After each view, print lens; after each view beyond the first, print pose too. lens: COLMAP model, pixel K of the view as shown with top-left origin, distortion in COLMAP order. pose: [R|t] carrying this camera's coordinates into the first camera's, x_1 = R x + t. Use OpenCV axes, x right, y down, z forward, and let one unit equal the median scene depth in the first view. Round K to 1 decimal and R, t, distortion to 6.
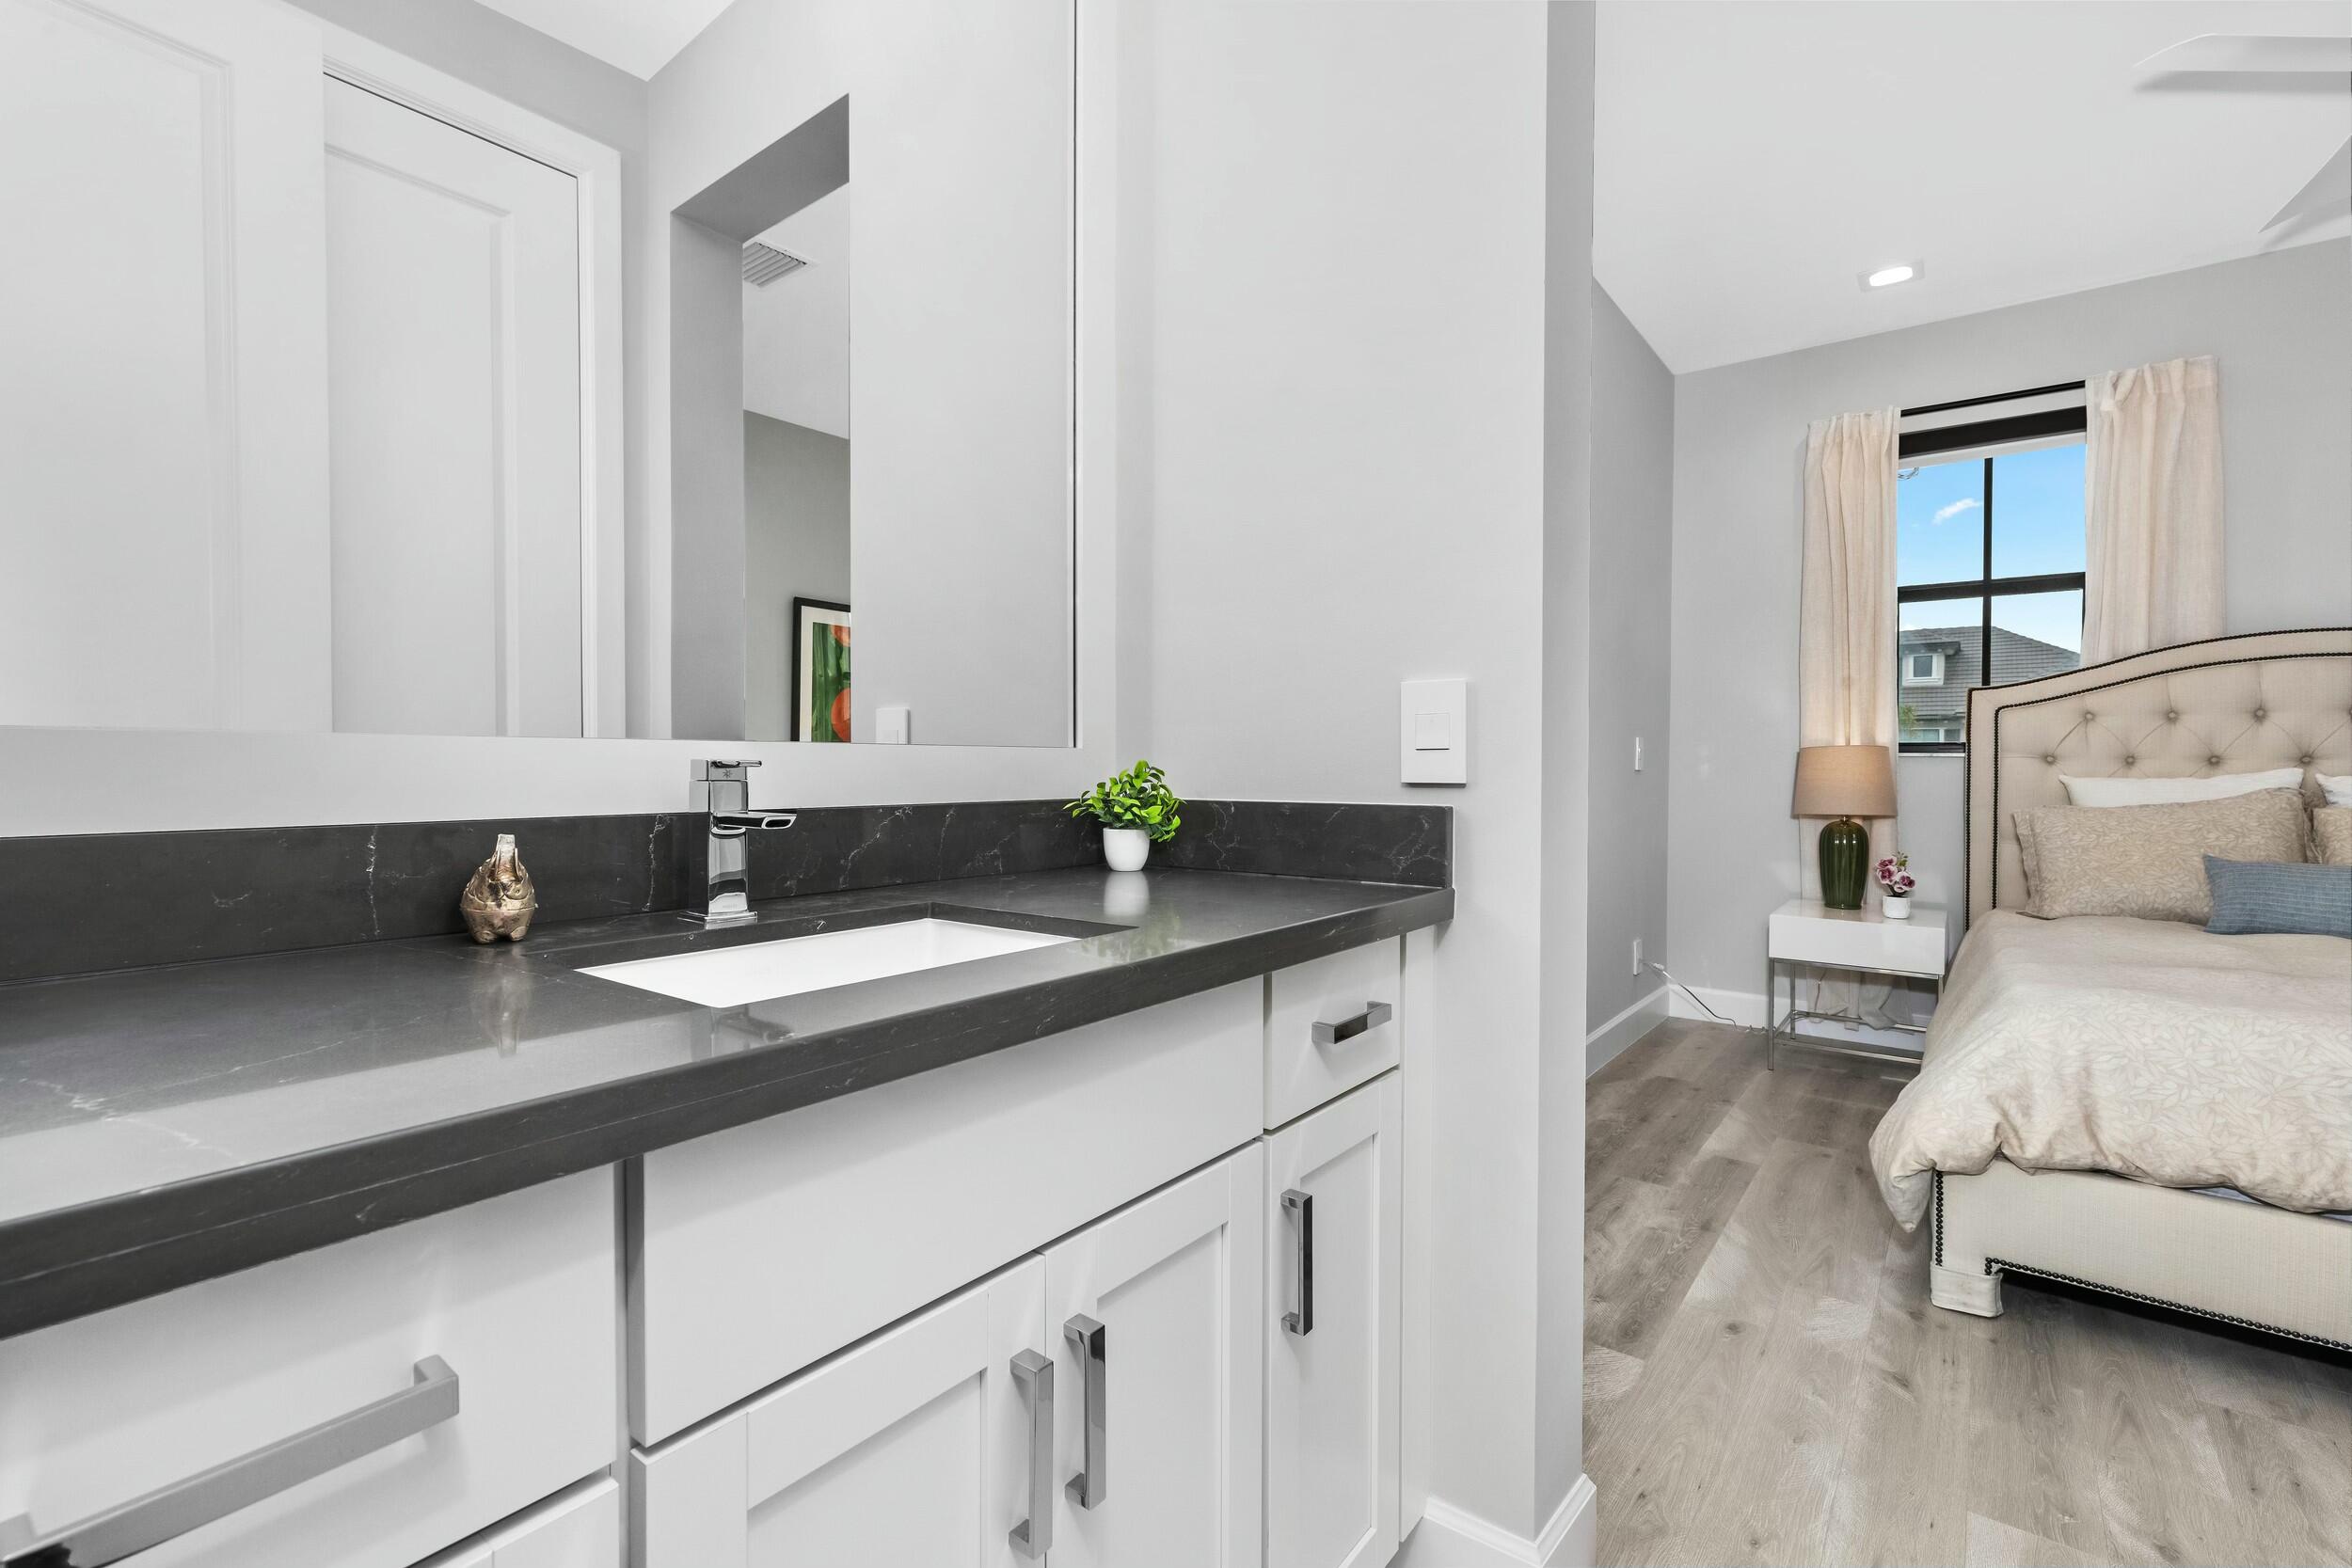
lens RADIAL K [[1047.1, 0, 1176.0], [0, 1047.1, 784.0], [0, 0, 1]] dist [0.002962, 0.000499]
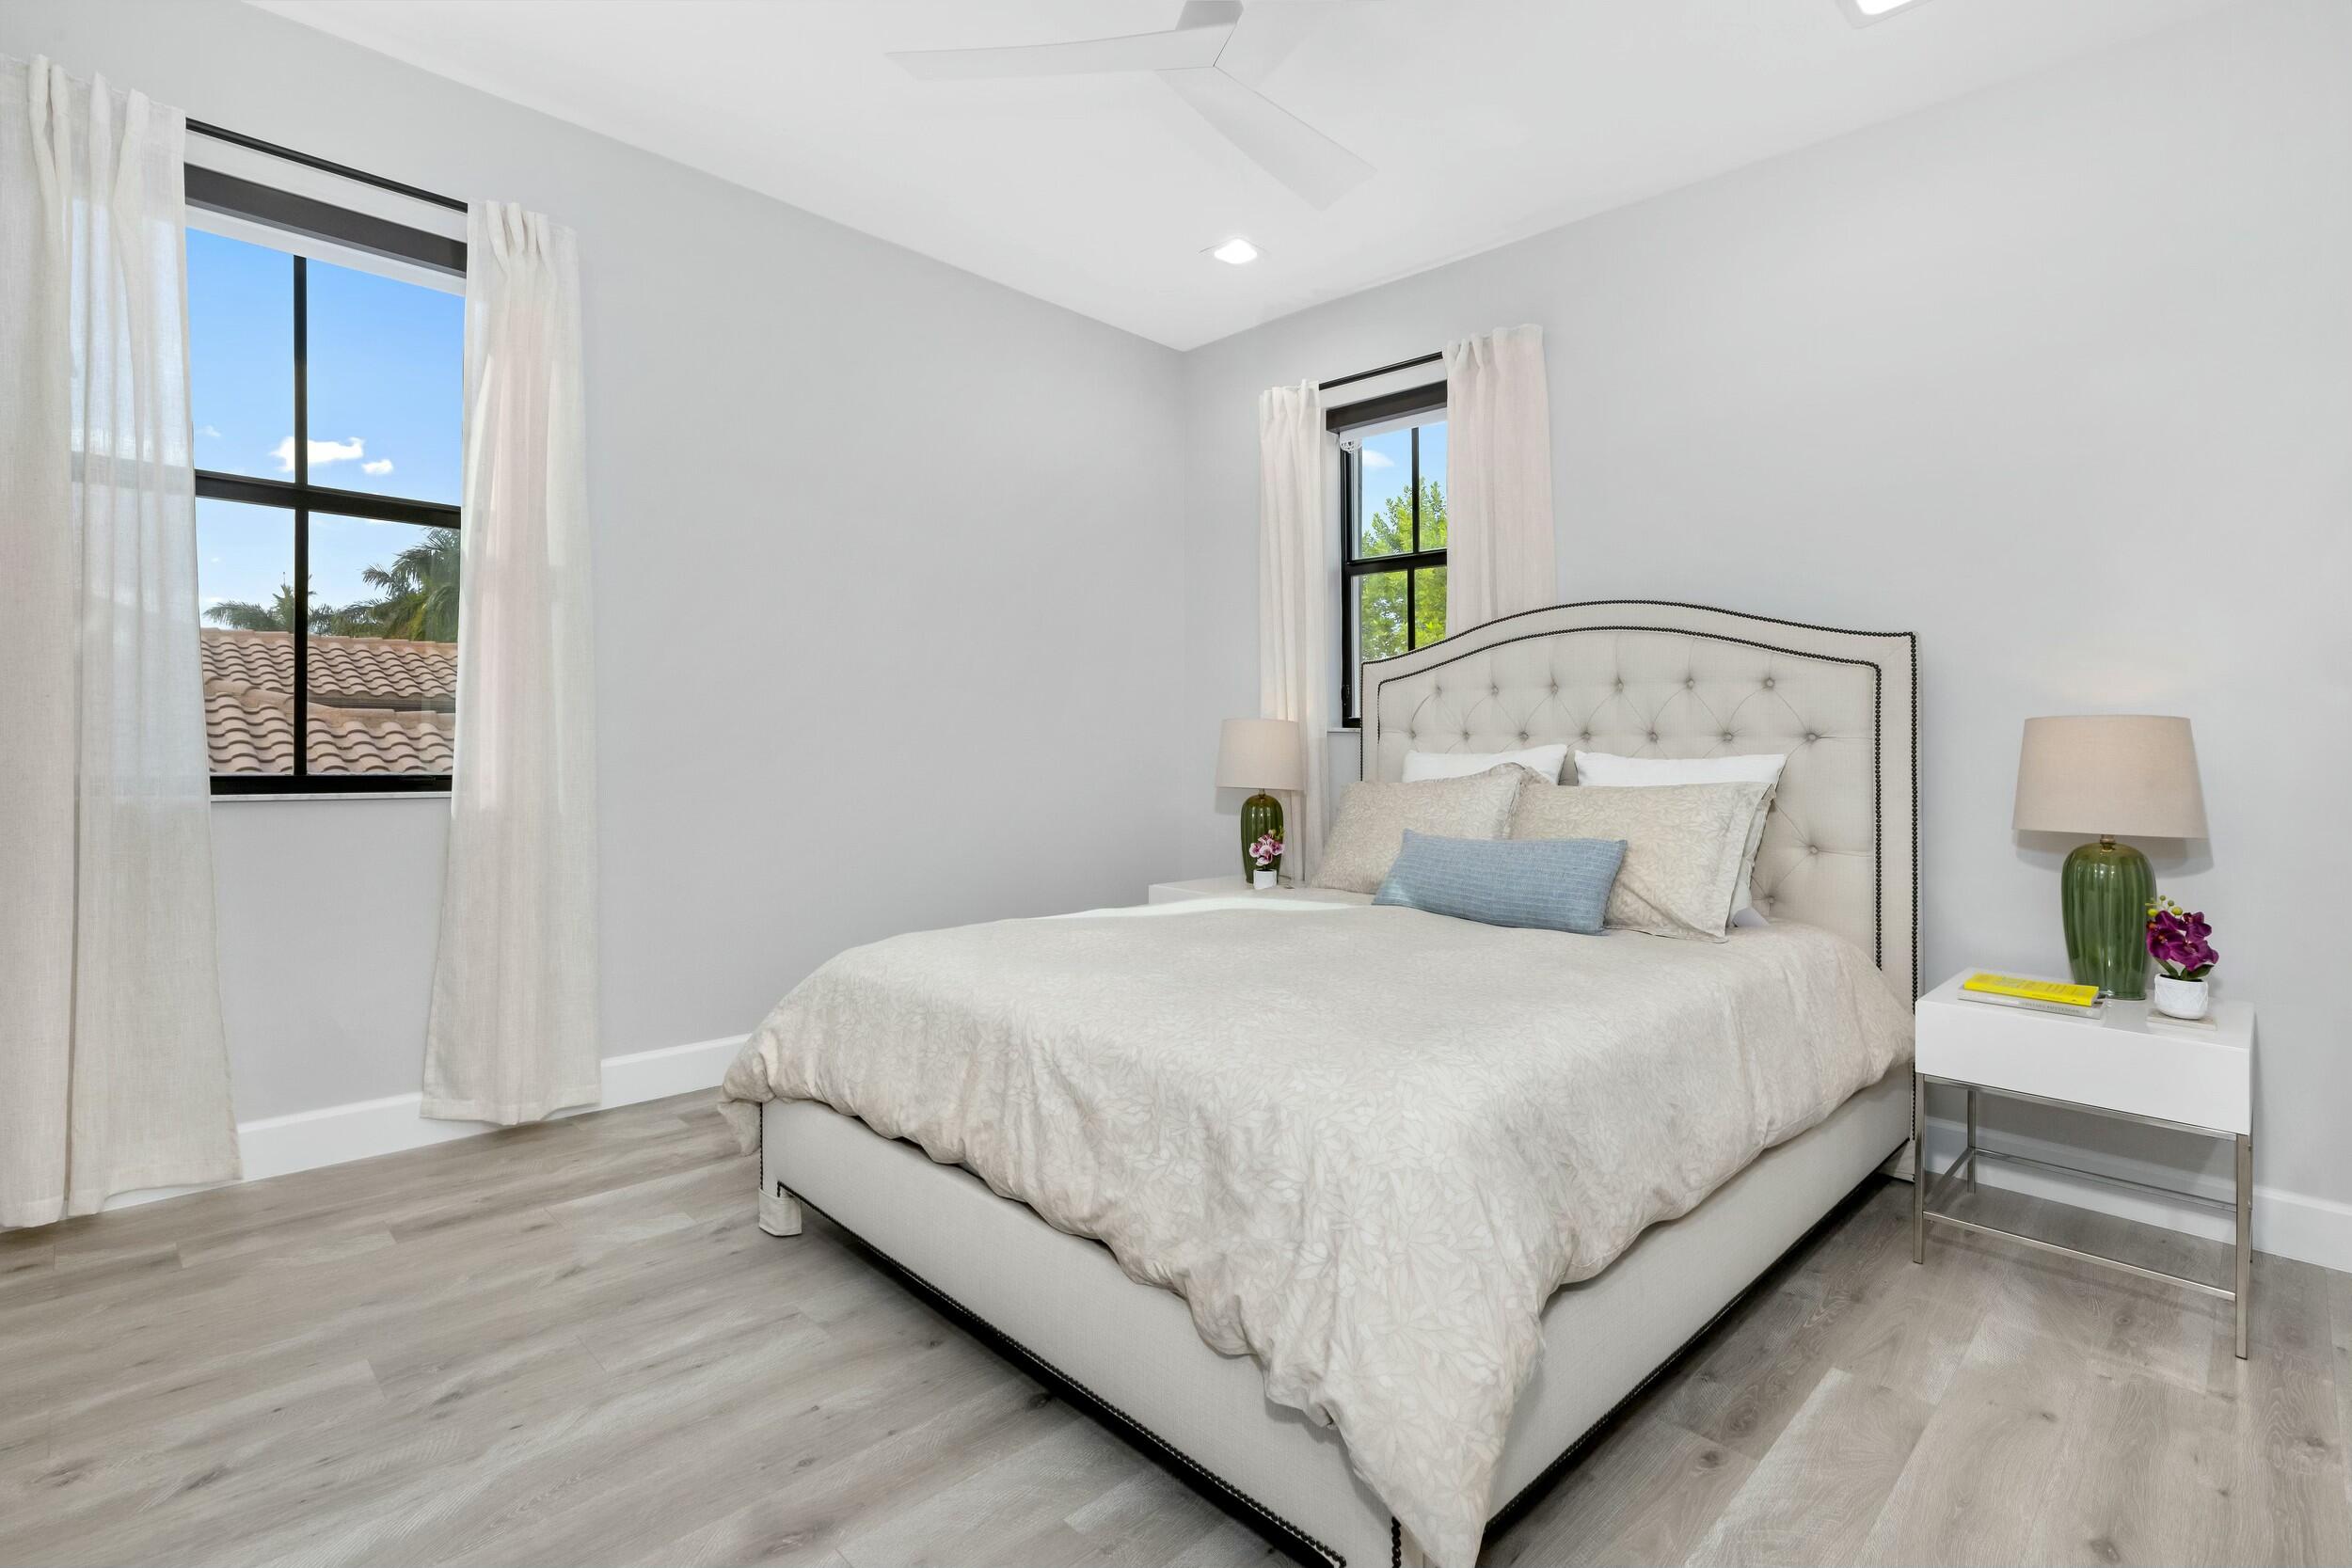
lens RADIAL K [[1093.6, 0, 1177.0], [0, 1093.6, 730.9], [0, 0, 1]] dist [0.003446, 0.000841]
pose [[0.991697, 0.010685, -0.128152, 0.812903], [-0.014197, 0.999547, -0.026524, 0.005866], [0.127811, 0.028124, 0.991400, -0.052379]]
